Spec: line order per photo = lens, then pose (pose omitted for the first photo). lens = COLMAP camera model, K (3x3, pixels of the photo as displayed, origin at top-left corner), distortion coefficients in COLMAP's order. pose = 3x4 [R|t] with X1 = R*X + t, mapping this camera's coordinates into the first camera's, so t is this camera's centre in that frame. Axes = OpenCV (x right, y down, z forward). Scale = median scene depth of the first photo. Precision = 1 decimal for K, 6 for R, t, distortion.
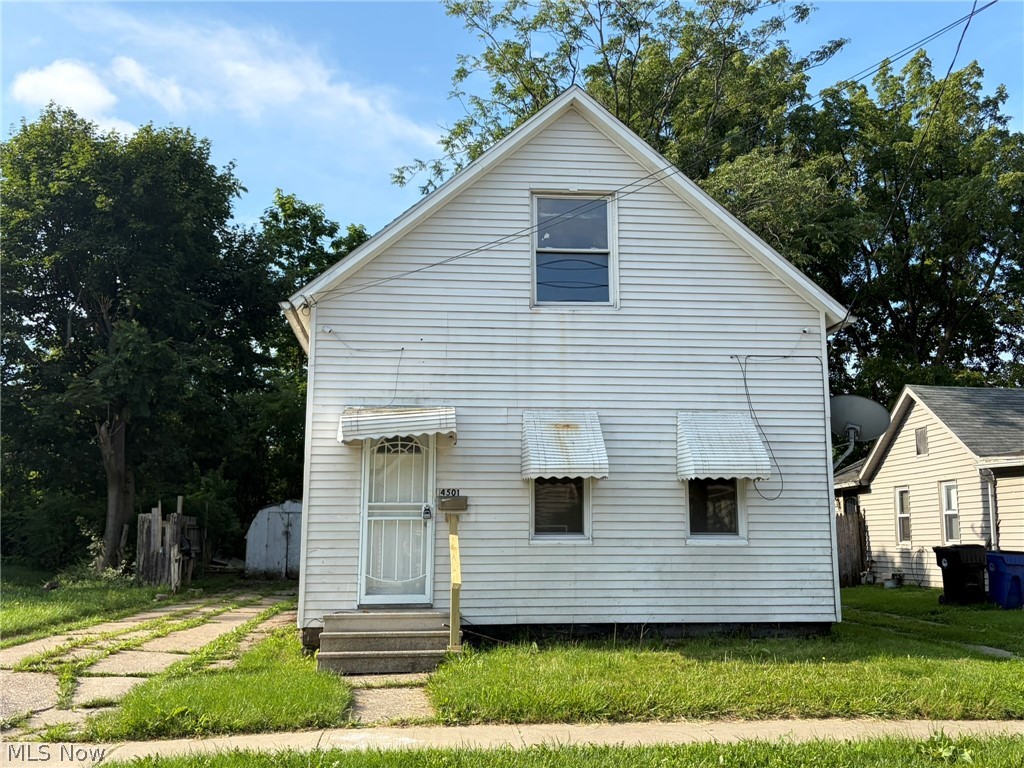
lens RADIAL K [[1024.4, 0, 511.5], [0, 1024.4, 385.4], [0, 0, 1]] dist [0.048370, 0.000000]
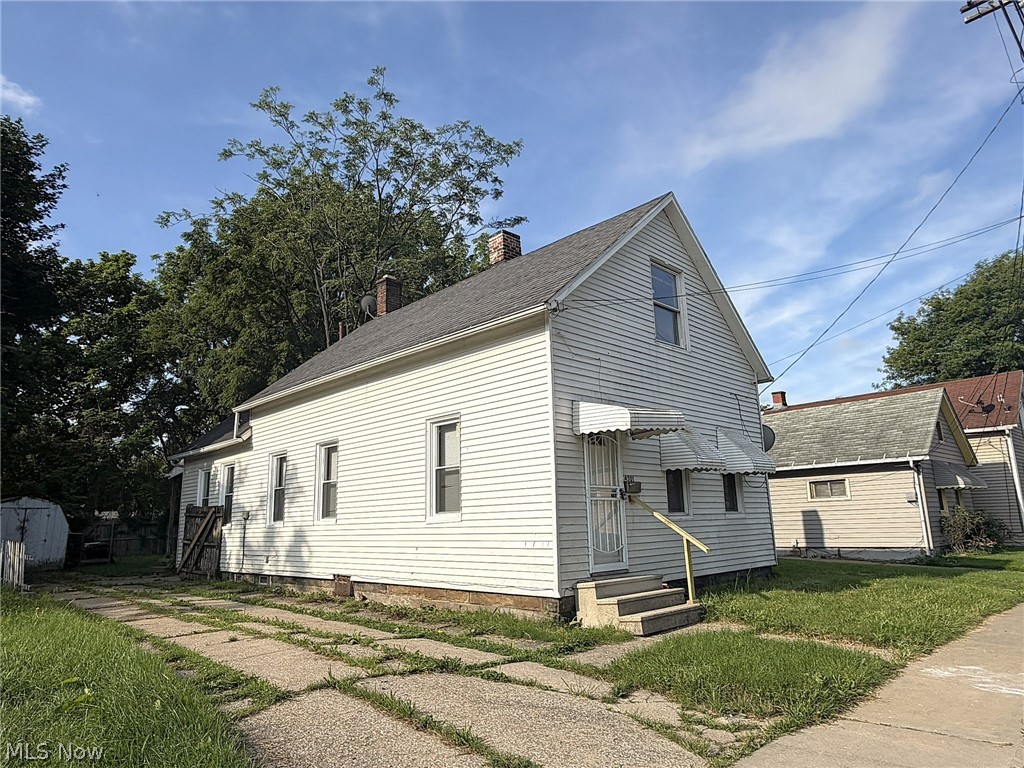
lens RADIAL K [[651.3, 0, 514.2], [0, 651.3, 383.9], [0, 0, 1]] dist [-0.011408, -0.001460]
pose [[0.770746, 0.111051, 0.627391, -0.615163], [-0.066108, 0.993317, -0.094608, 0.068105], [-0.633704, 0.031443, 0.772936, 0.433669]]
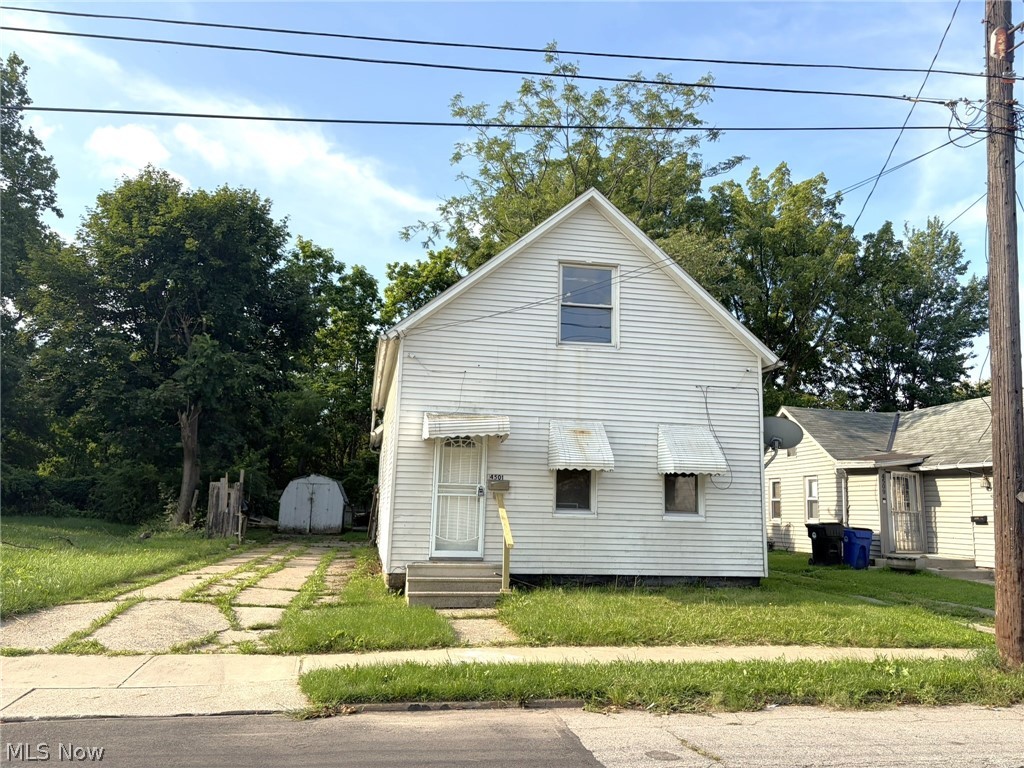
lens RADIAL K [[776.2, 0, 509.5], [0, 776.2, 388.7], [0, 0, 1]] dist [0.046860, -0.003485]
pose [[0.996021, 0.039015, 0.080124, -0.119752], [-0.038892, 0.999239, -0.003087, -0.011091], [-0.080183, -0.000041, 0.996780, -0.038181]]
